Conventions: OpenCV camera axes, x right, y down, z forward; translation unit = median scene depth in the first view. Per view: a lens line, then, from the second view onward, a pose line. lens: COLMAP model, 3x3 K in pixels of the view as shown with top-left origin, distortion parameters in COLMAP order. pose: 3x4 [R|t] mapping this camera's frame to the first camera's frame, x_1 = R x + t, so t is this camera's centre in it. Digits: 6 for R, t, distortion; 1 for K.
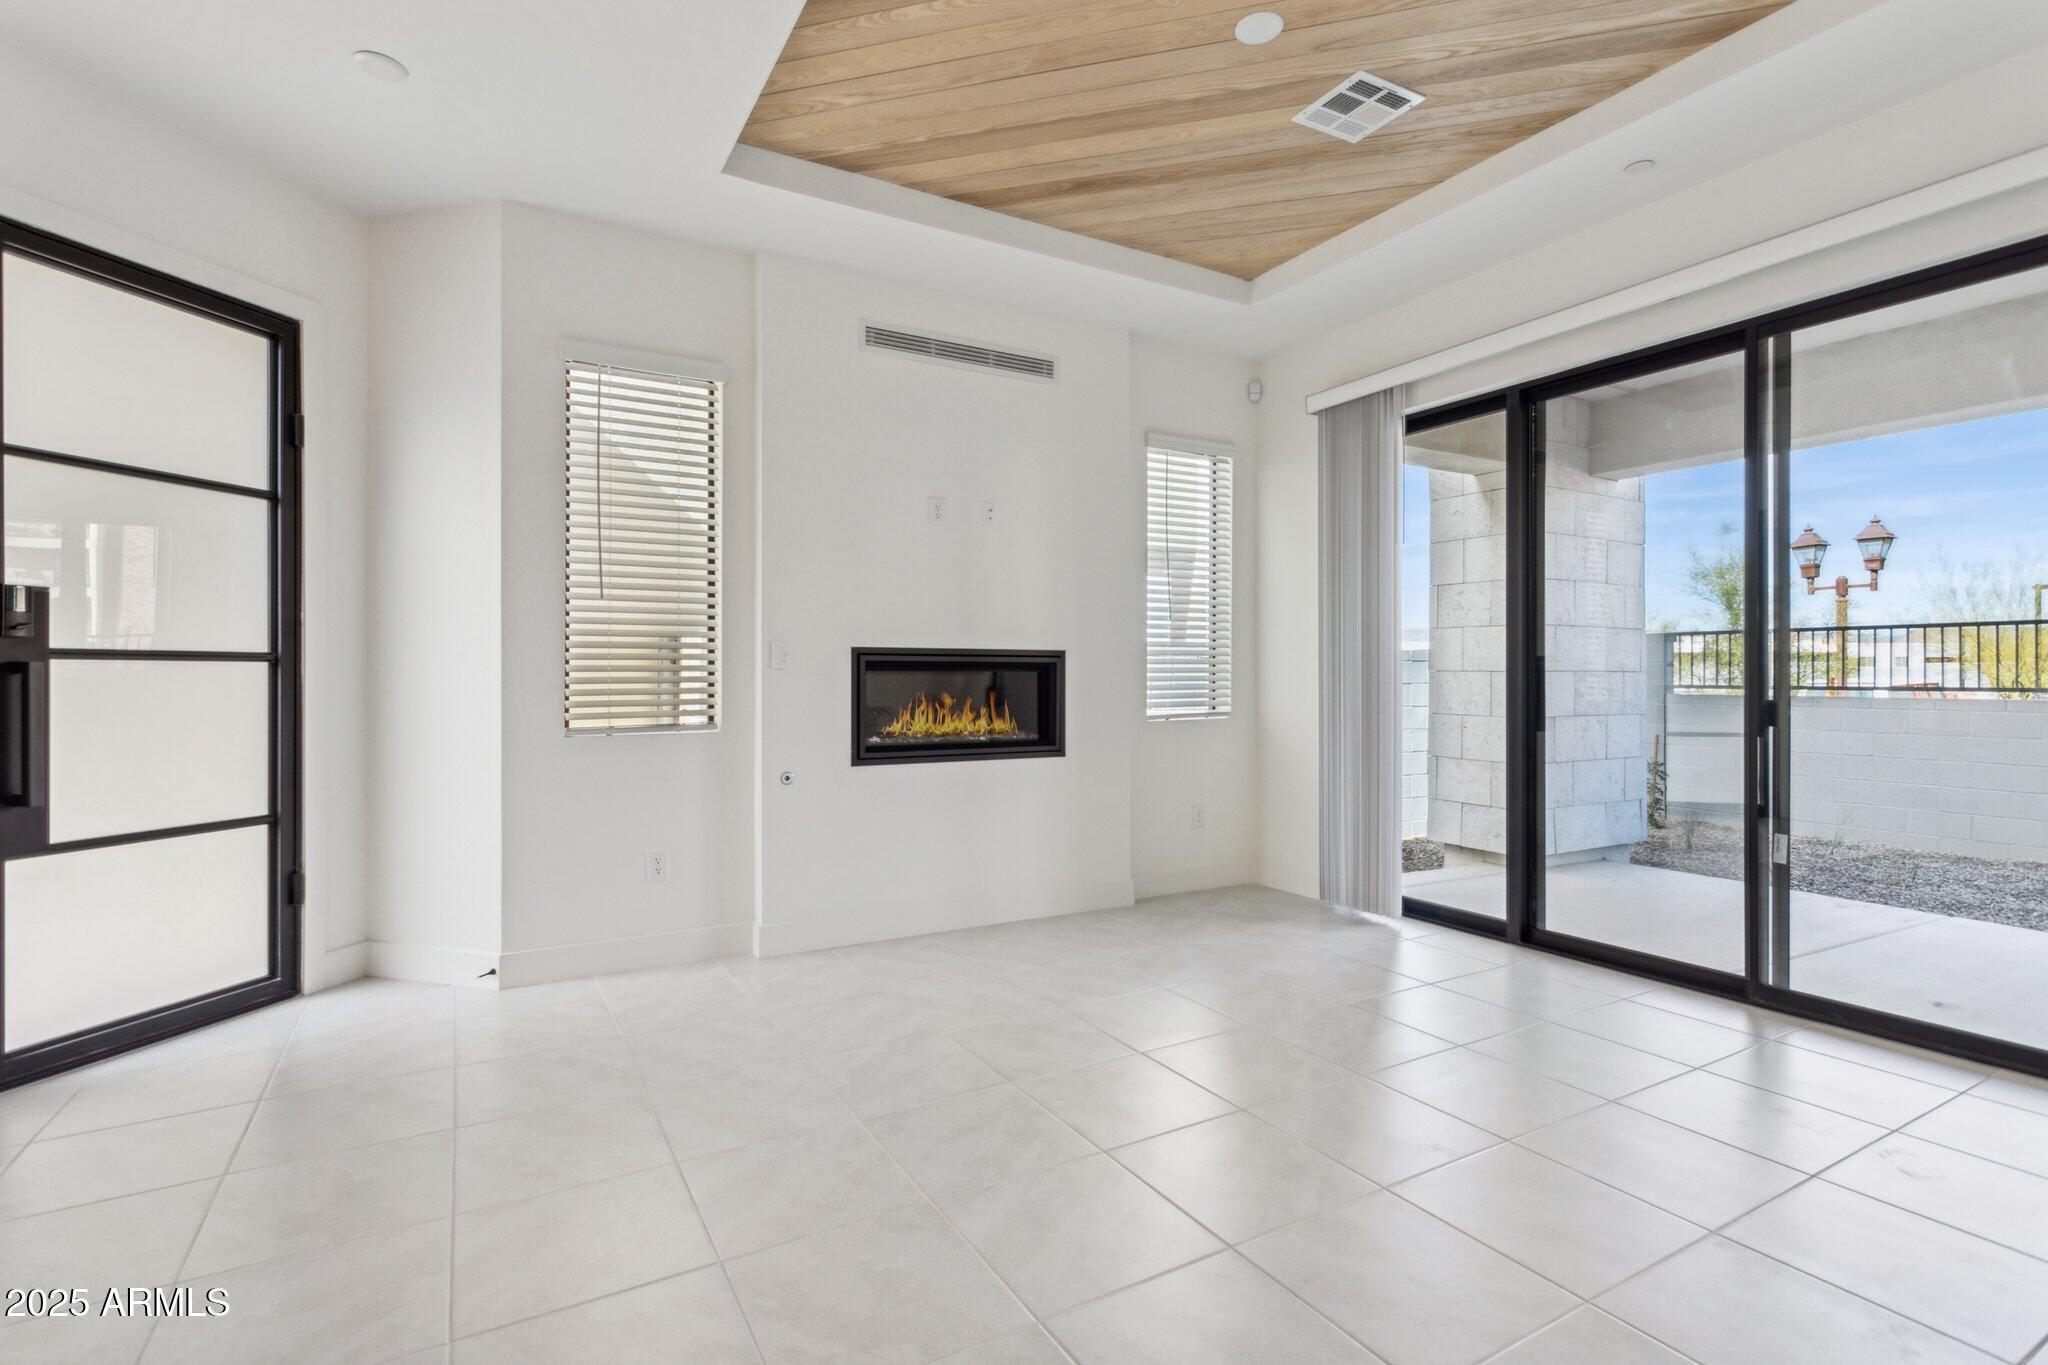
lens RADIAL K [[978.2, 0, 1013.9], [0, 978.2, 681.5], [0, 0, 1]] dist [0.004861, -0.001286]
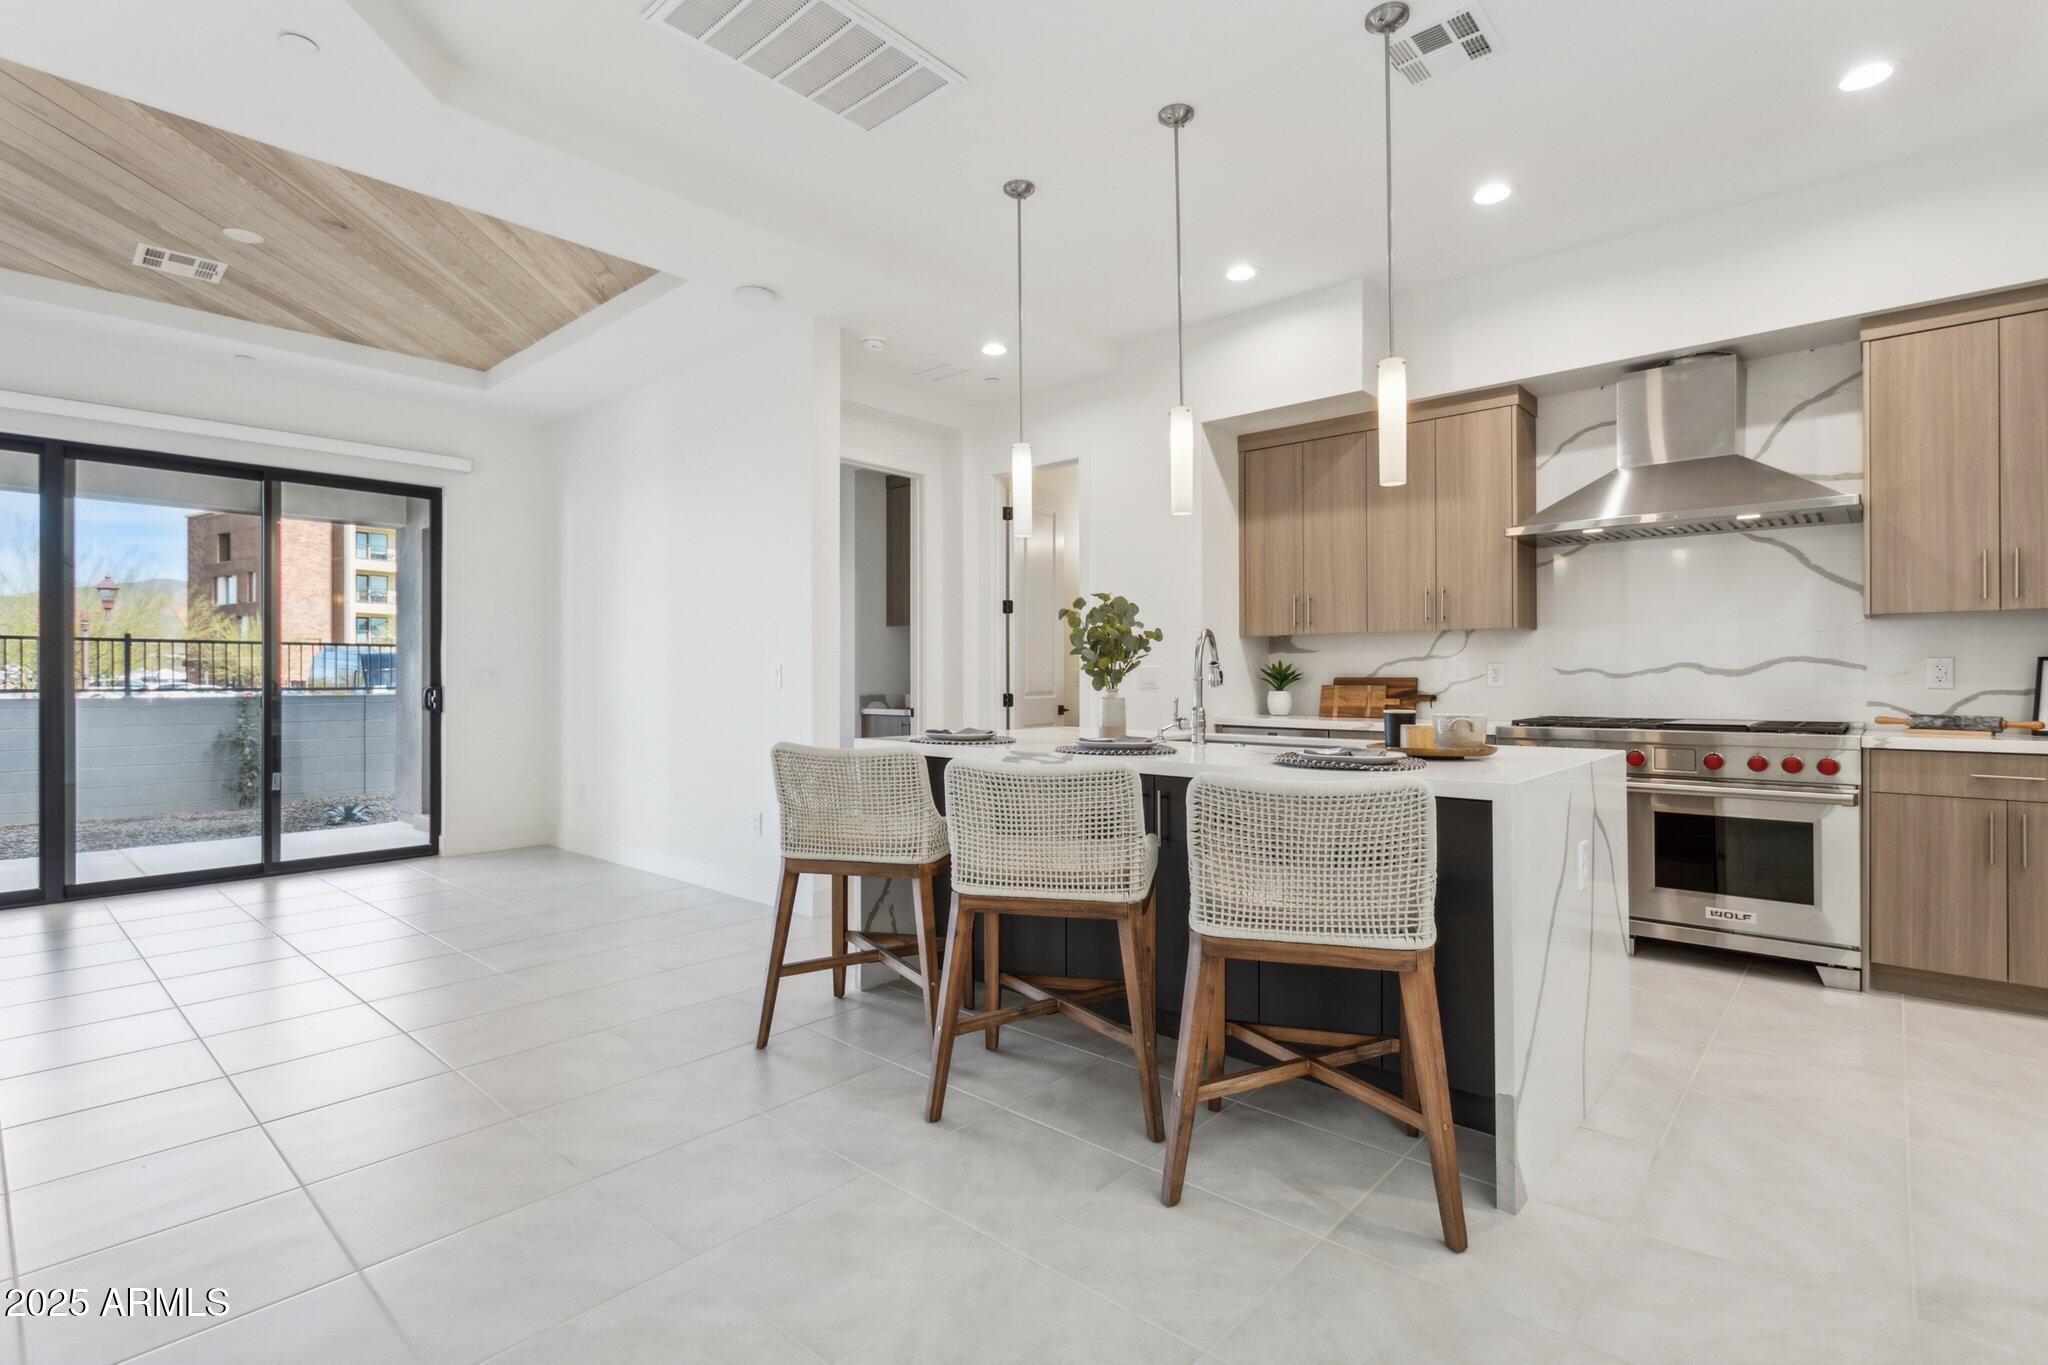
lens RADIAL K [[978.2, 0, 1029.7], [0, 978.2, 670.8], [0, 0, 1]] dist [0.004861, -0.001286]
pose [[-0.312763, 0.007271, 0.949803, -0.981917], [0.008168, 0.999954, -0.004965, -0.000925], [-0.949796, 0.006205, -0.312808, 0.229523]]
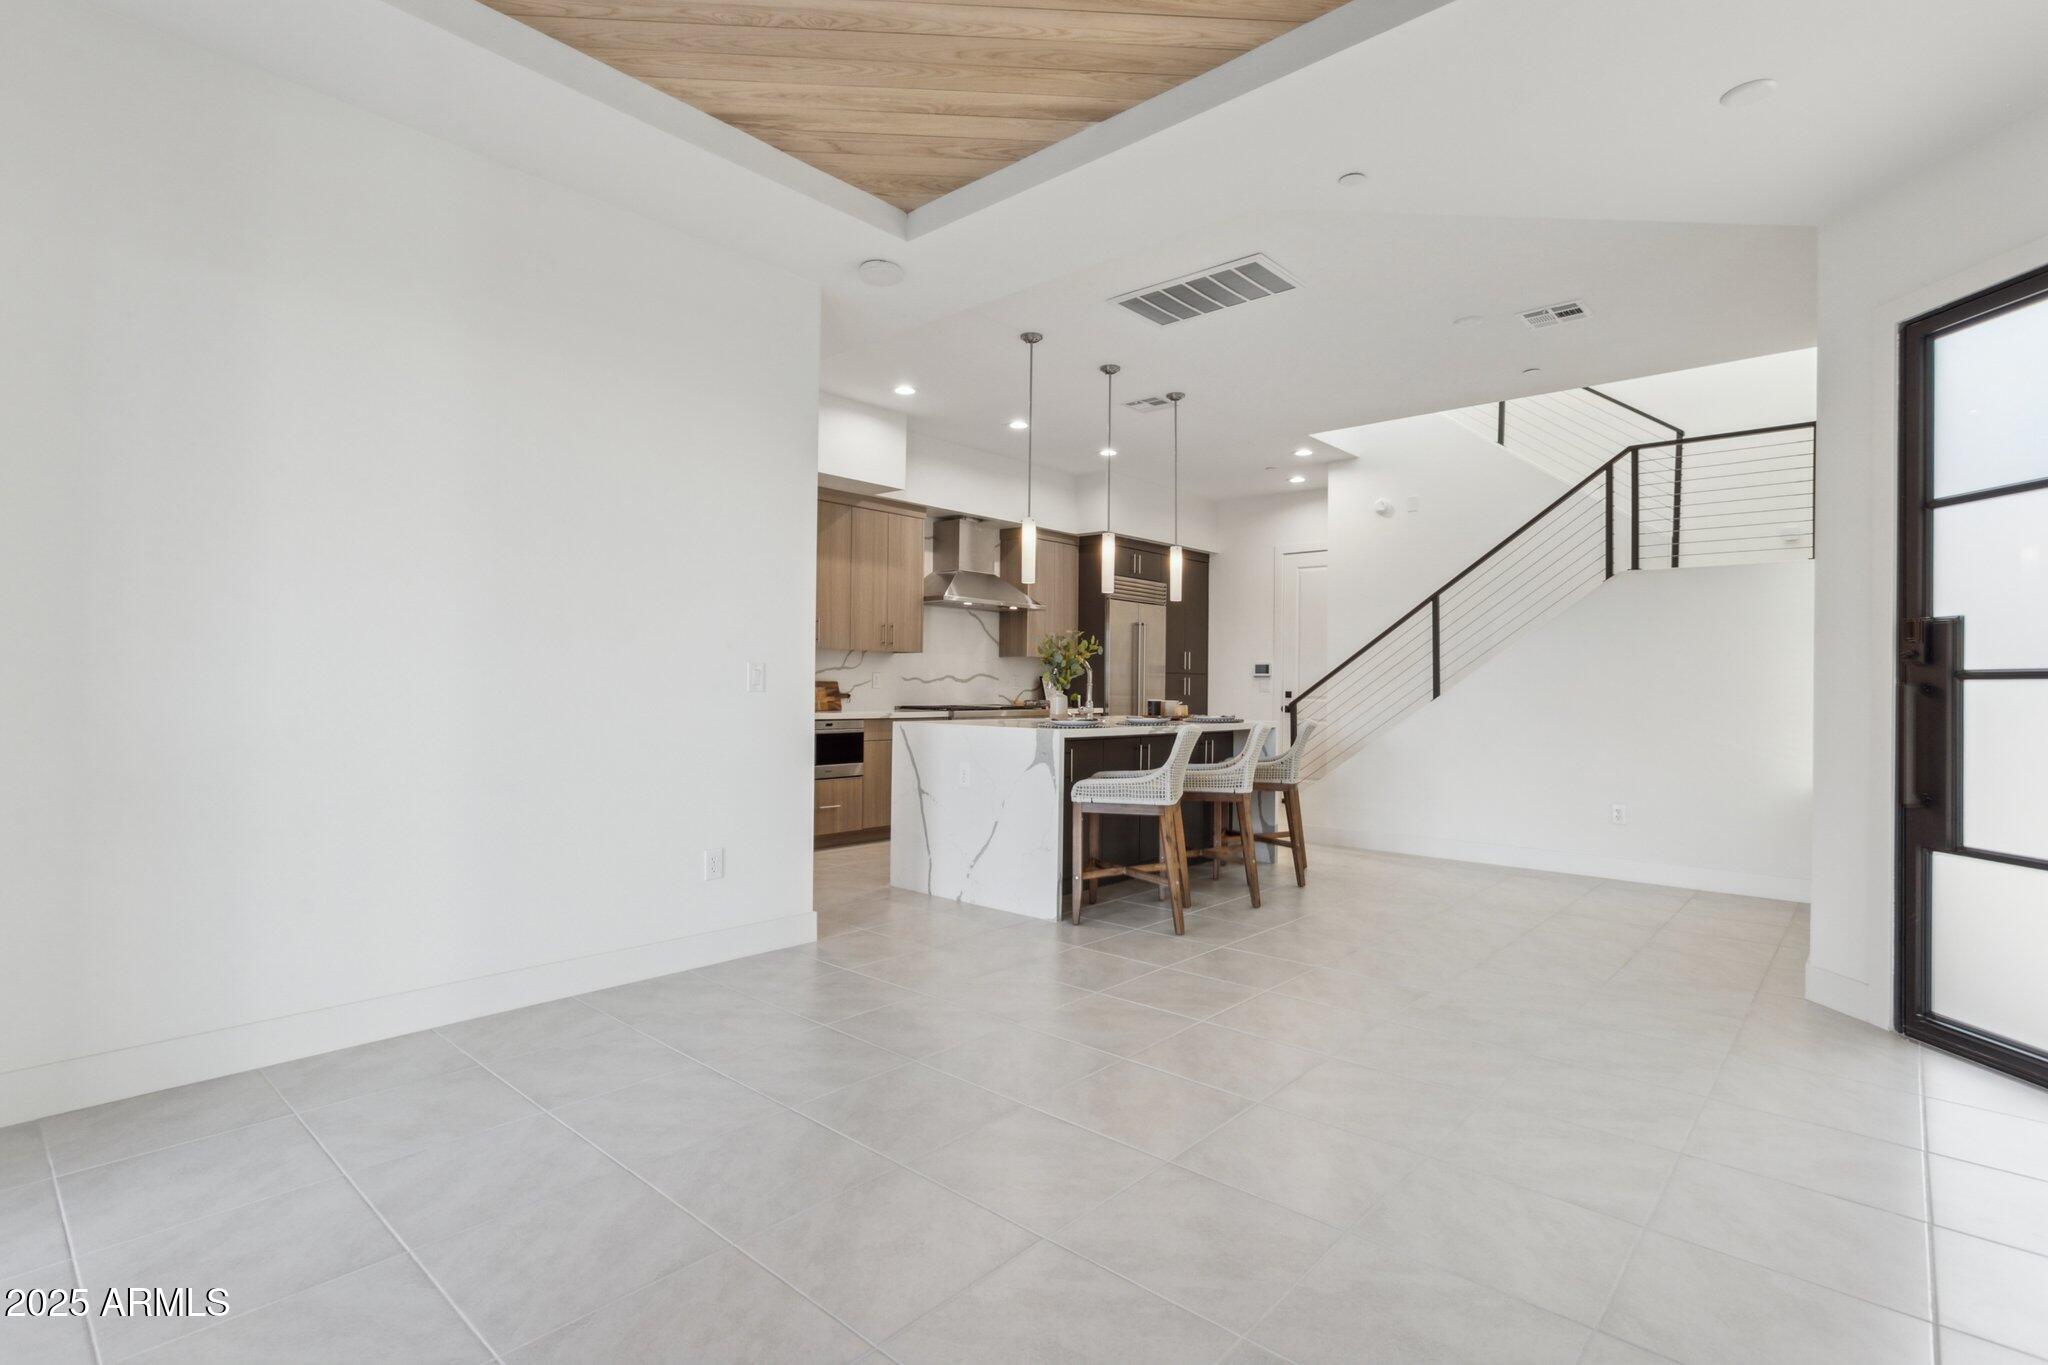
lens RADIAL K [[978.2, 0, 1025.3], [0, 978.2, 680.3], [0, 0, 1]] dist [0.004861, -0.001286]
pose [[-0.948846, -0.014667, -0.315399, 0.251909], [-0.016080, 0.999869, 0.001878, -0.004935], [0.315330, 0.006854, -0.948957, 1.141394]]
